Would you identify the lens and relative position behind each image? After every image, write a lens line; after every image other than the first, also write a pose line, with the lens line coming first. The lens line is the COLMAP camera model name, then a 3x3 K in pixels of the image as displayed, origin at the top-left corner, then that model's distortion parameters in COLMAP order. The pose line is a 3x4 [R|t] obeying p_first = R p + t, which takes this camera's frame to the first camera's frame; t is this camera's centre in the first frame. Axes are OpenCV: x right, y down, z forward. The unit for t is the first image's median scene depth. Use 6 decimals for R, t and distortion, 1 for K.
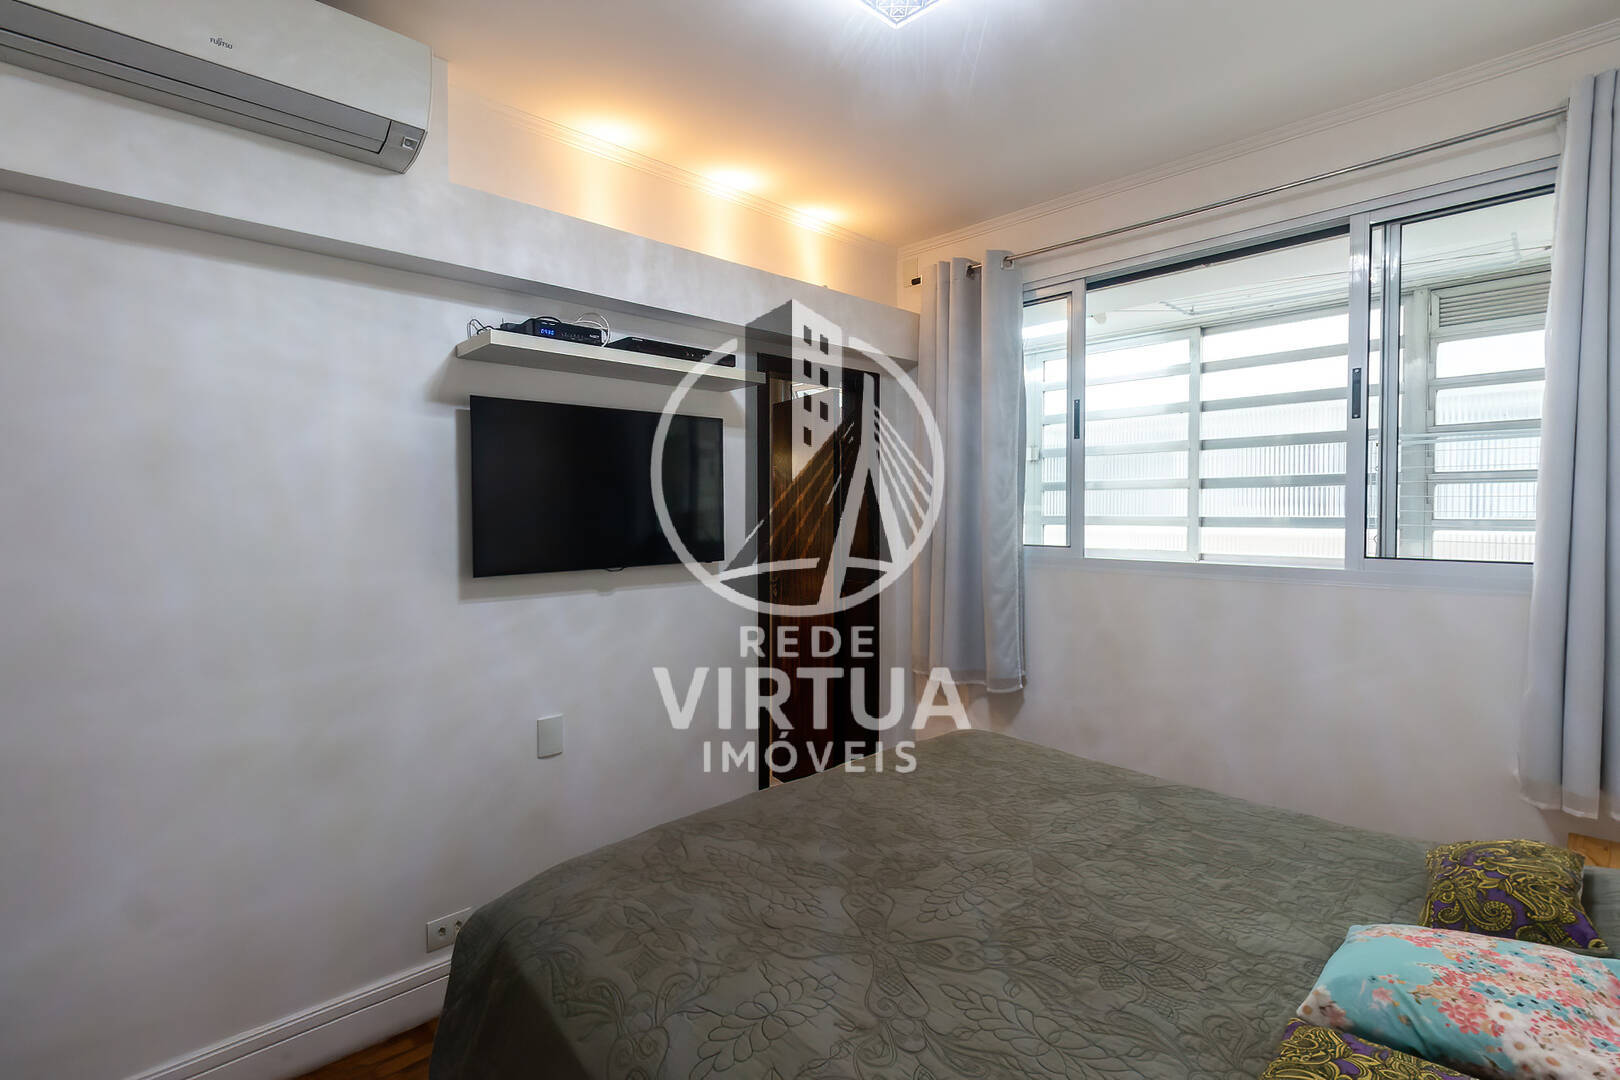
lens RADIAL K [[760.7, 0, 815.4], [0, 760.7, 537.4], [0, 0, 1]] dist [0.007647, -0.003373]
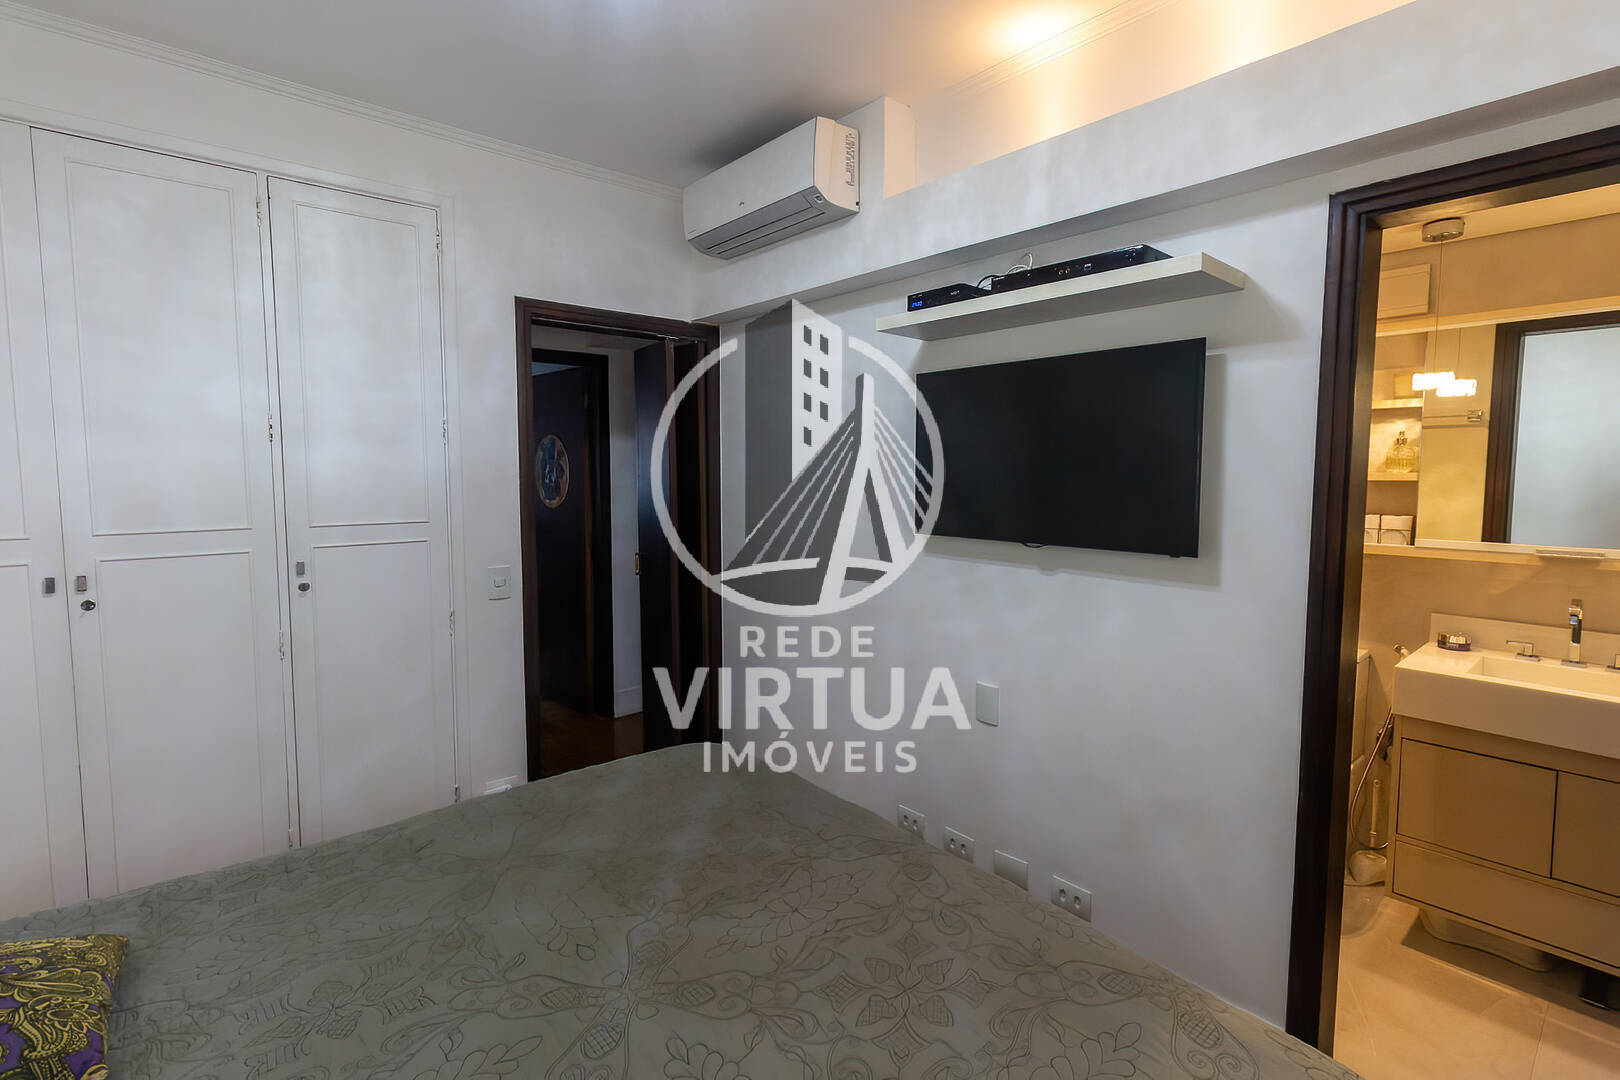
lens RADIAL K [[760.7, 0, 815.6], [0, 760.7, 528.8], [0, 0, 1]] dist [0.007647, -0.003373]
pose [[-0.064849, 0.074209, -0.995132, 0.659768], [-0.042440, 0.996124, 0.077049, -0.035292], [0.996992, 0.047230, -0.061448, 0.871881]]
